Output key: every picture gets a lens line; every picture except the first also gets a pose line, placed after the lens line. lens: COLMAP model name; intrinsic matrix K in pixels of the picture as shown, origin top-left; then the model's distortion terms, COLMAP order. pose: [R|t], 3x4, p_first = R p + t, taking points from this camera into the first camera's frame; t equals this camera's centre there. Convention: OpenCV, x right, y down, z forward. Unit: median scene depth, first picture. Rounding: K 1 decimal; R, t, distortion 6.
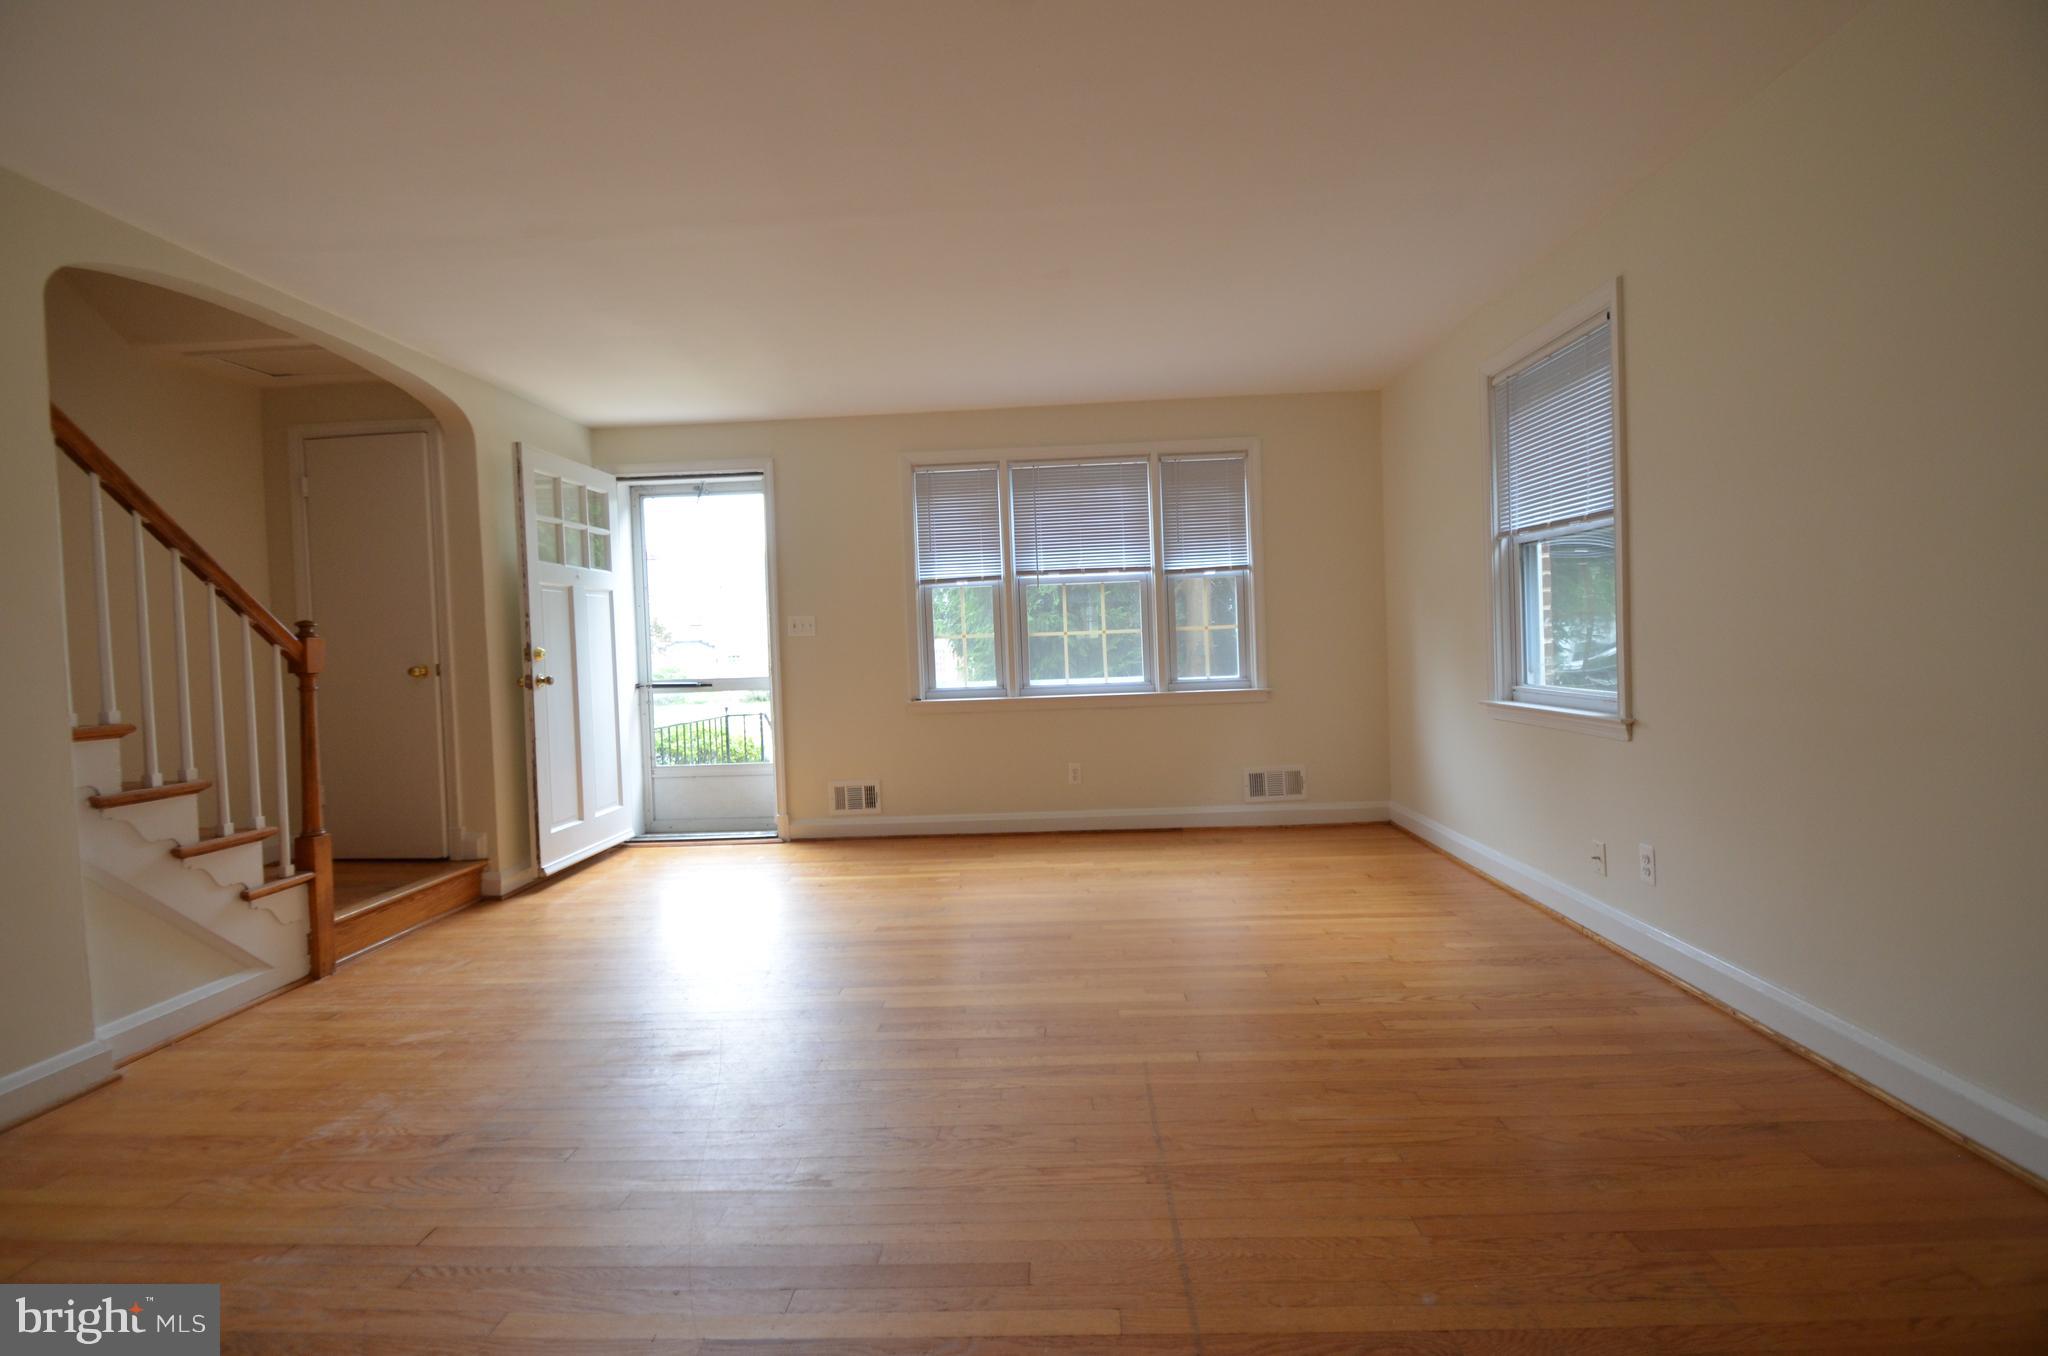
lens RADIAL K [[895.8, 0, 1028.4], [0, 895.8, 661.9], [0, 0, 1]] dist [-0.000814, -0.000351]
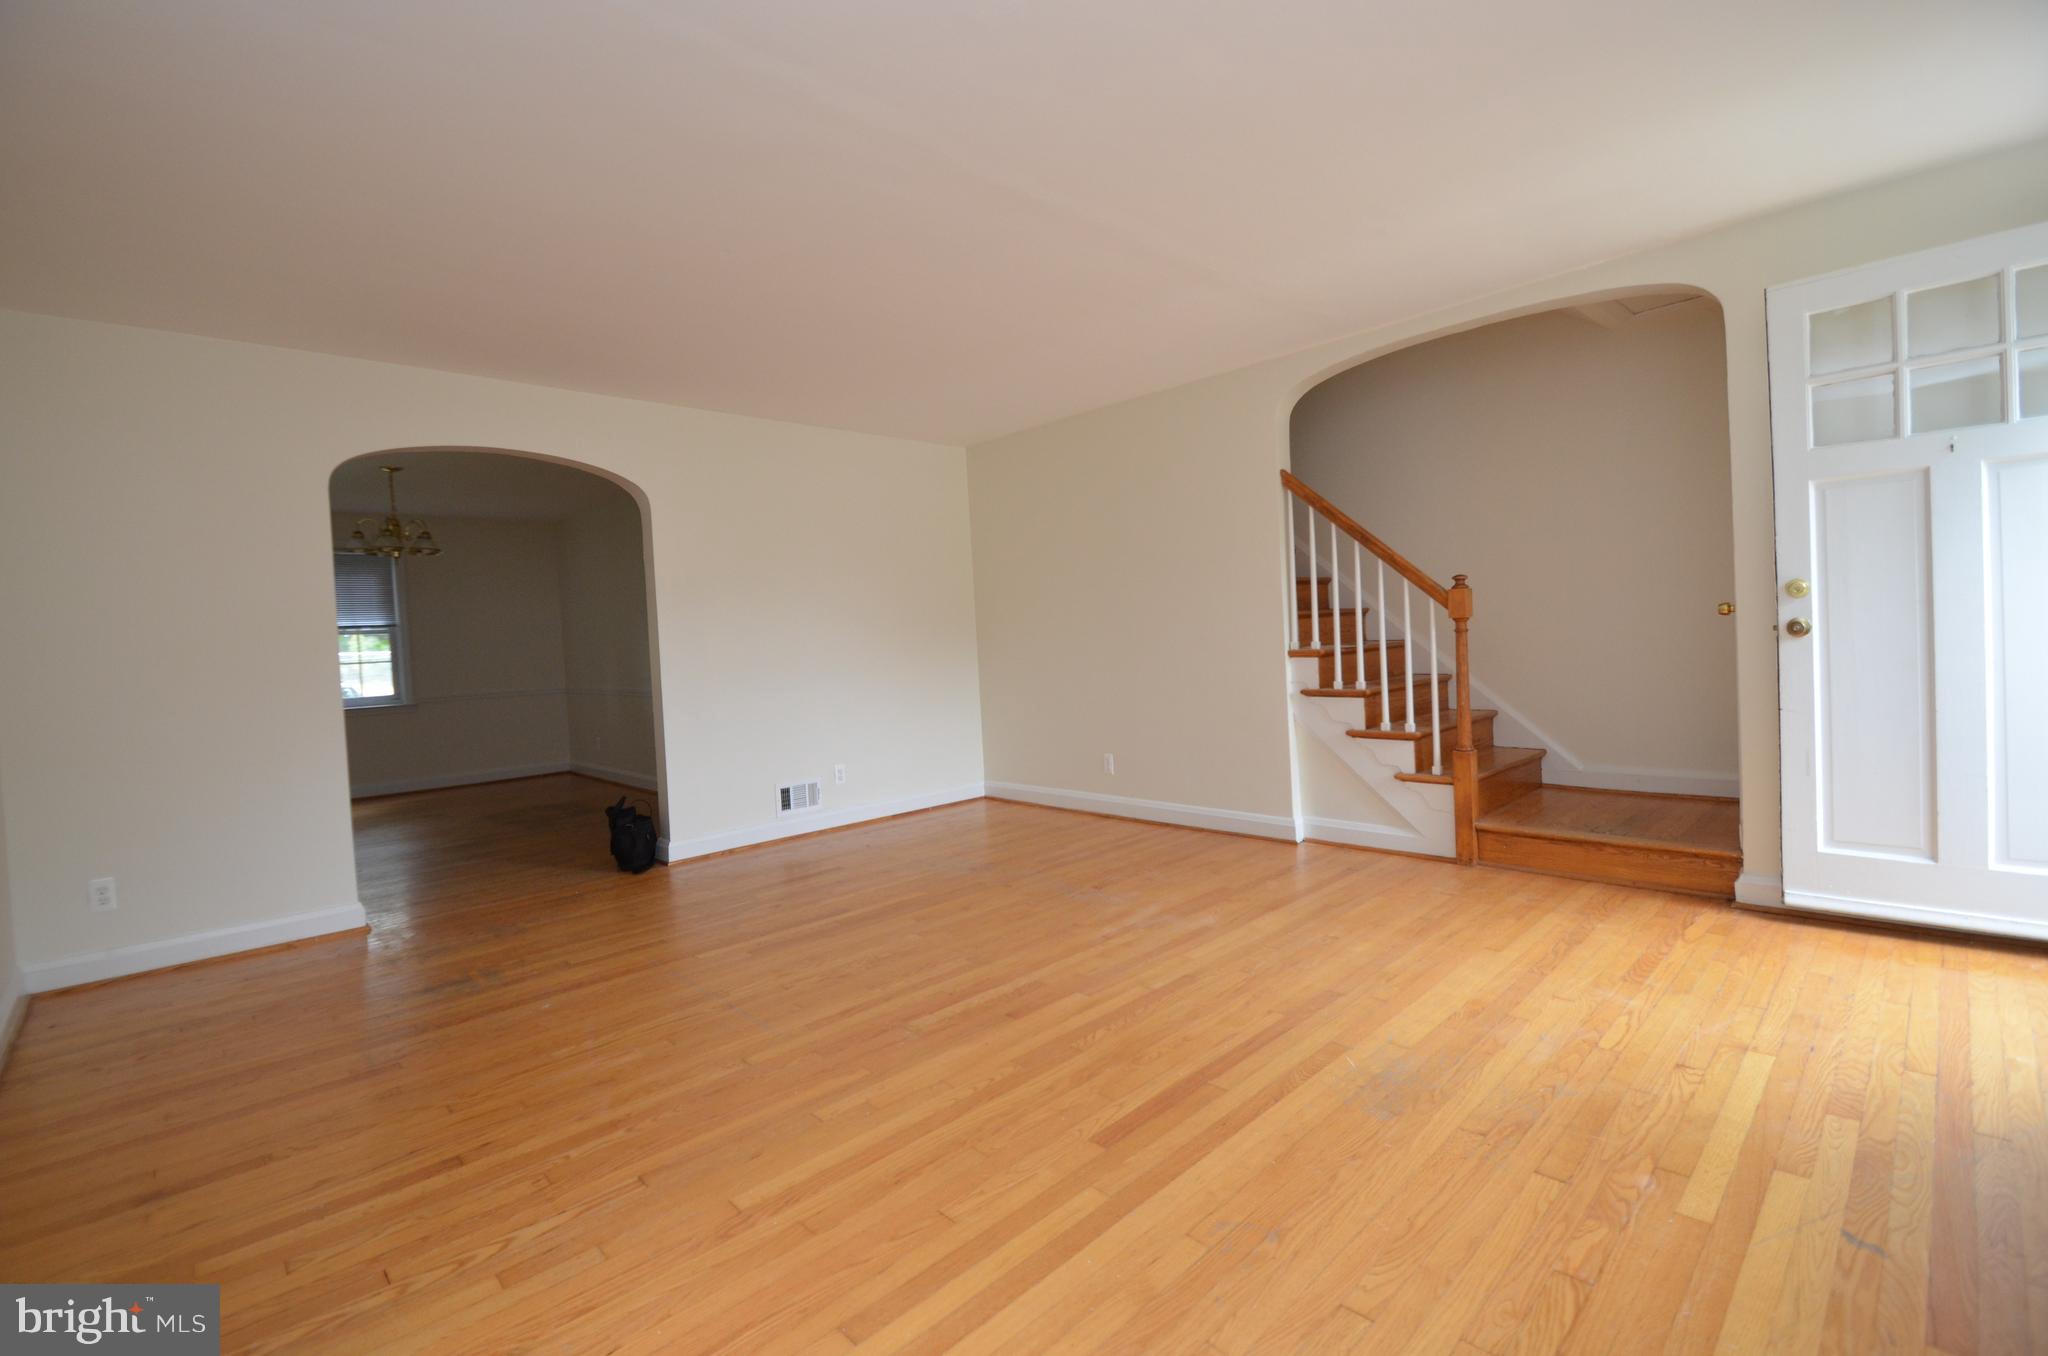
lens RADIAL K [[895.8, 0, 1028.4], [0, 895.8, 661.9], [0, 0, 1]] dist [-0.000814, -0.000351]
pose [[-0.685313, 0.093368, -0.722239, 0.309321], [0.060589, 0.995619, 0.071218, -0.031638], [0.725724, 0.005047, -0.687967, 0.900754]]
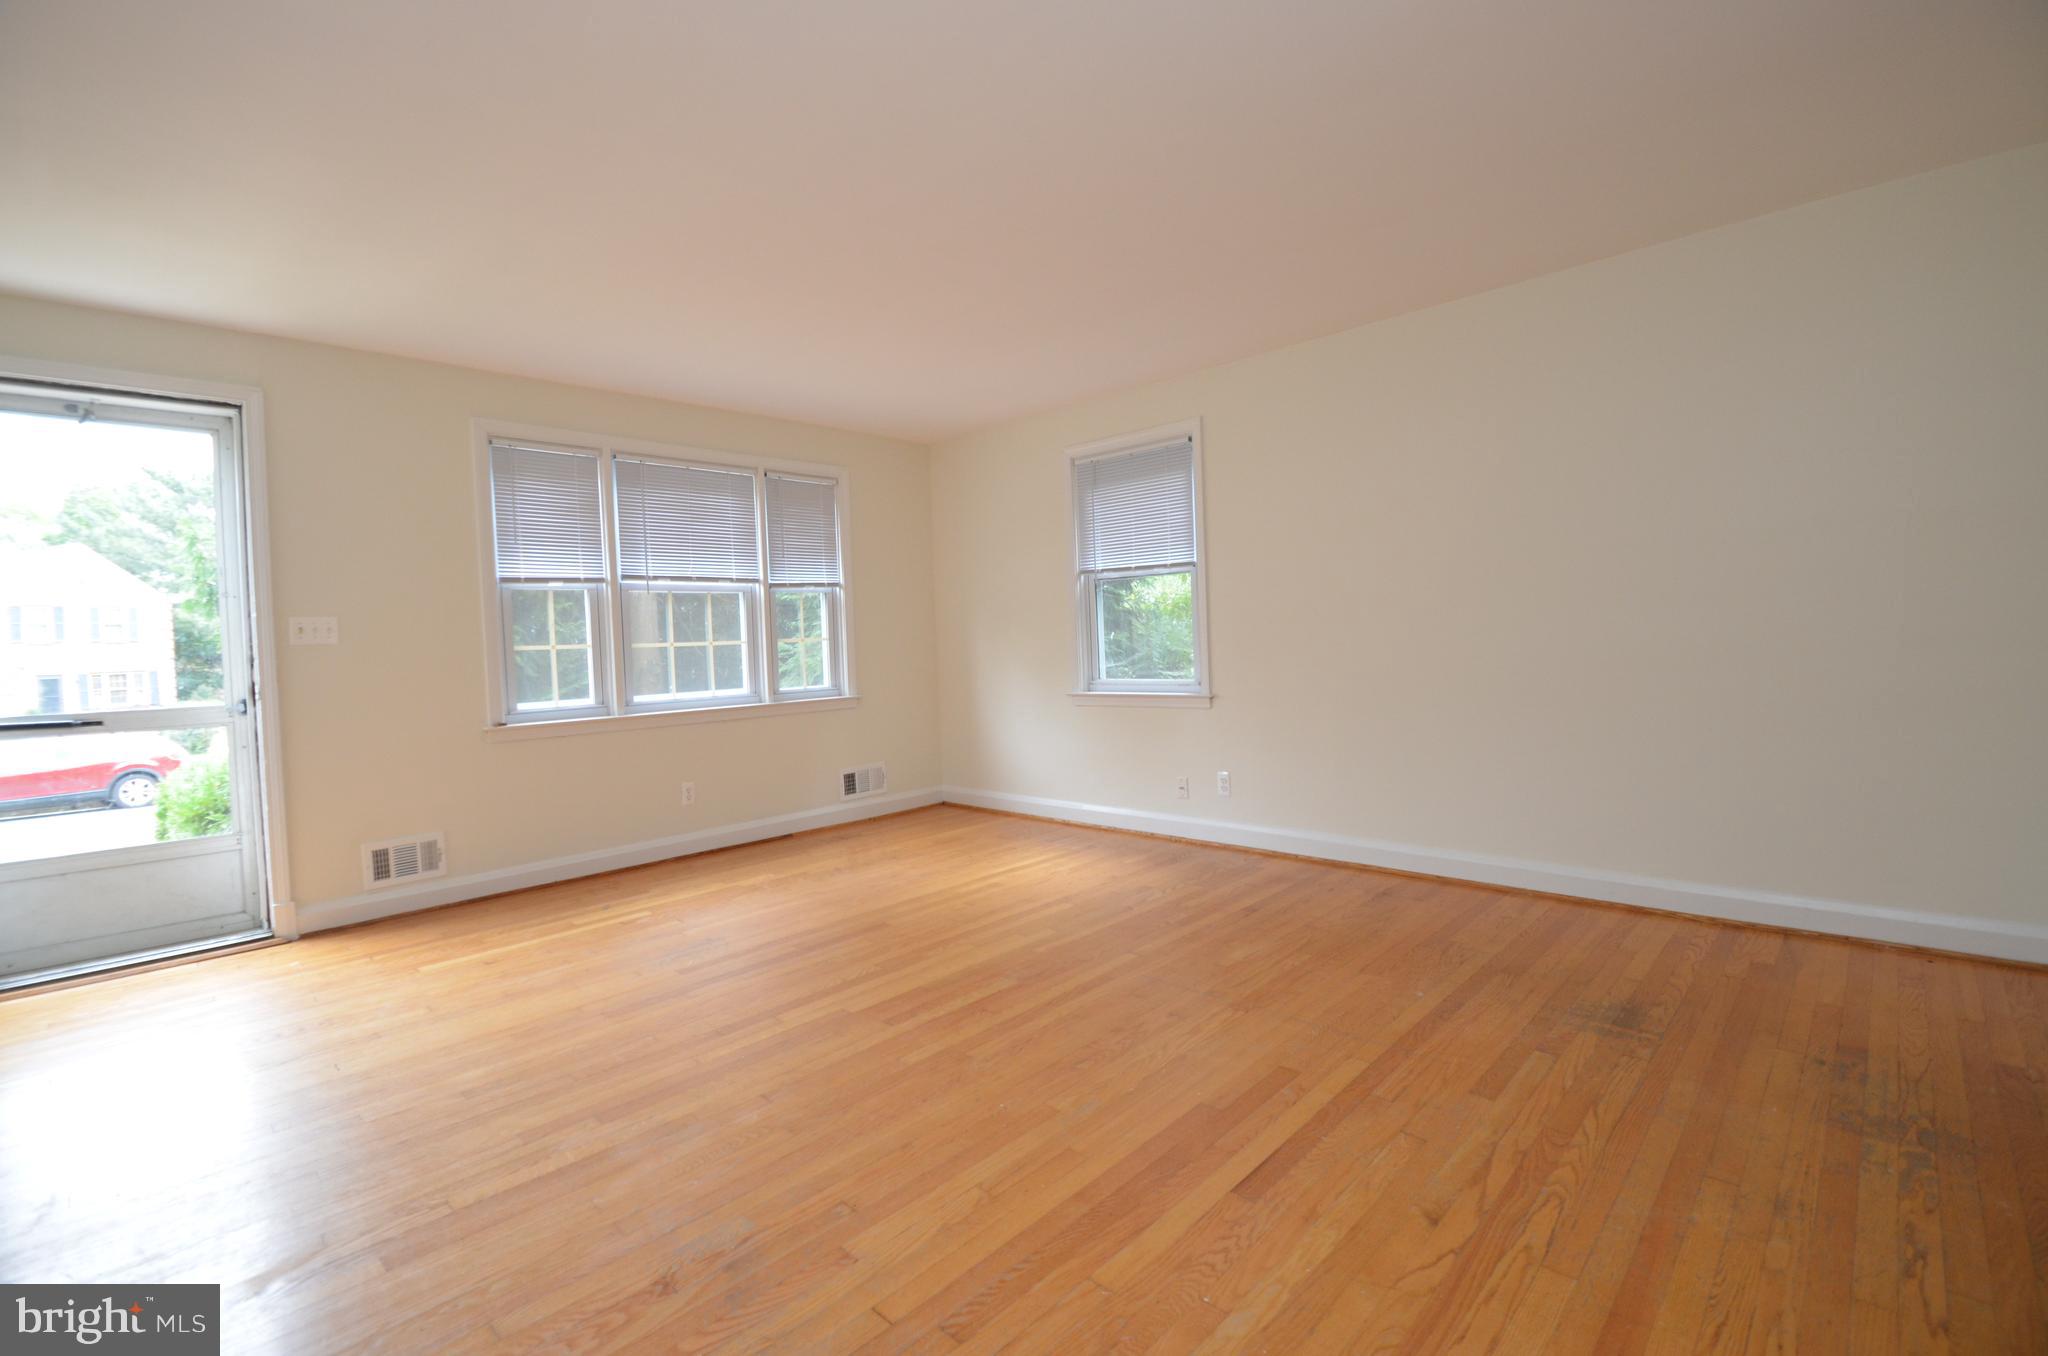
lens RADIAL K [[895.8, 0, 1028.4], [0, 895.8, 661.9], [0, 0, 1]] dist [-0.000814, -0.000351]
pose [[0.662916, -0.006430, 0.748666, -0.418613], [0.029429, 0.999414, -0.017474, 0.013674], [-0.748115, 0.033616, 0.662717, 0.106159]]
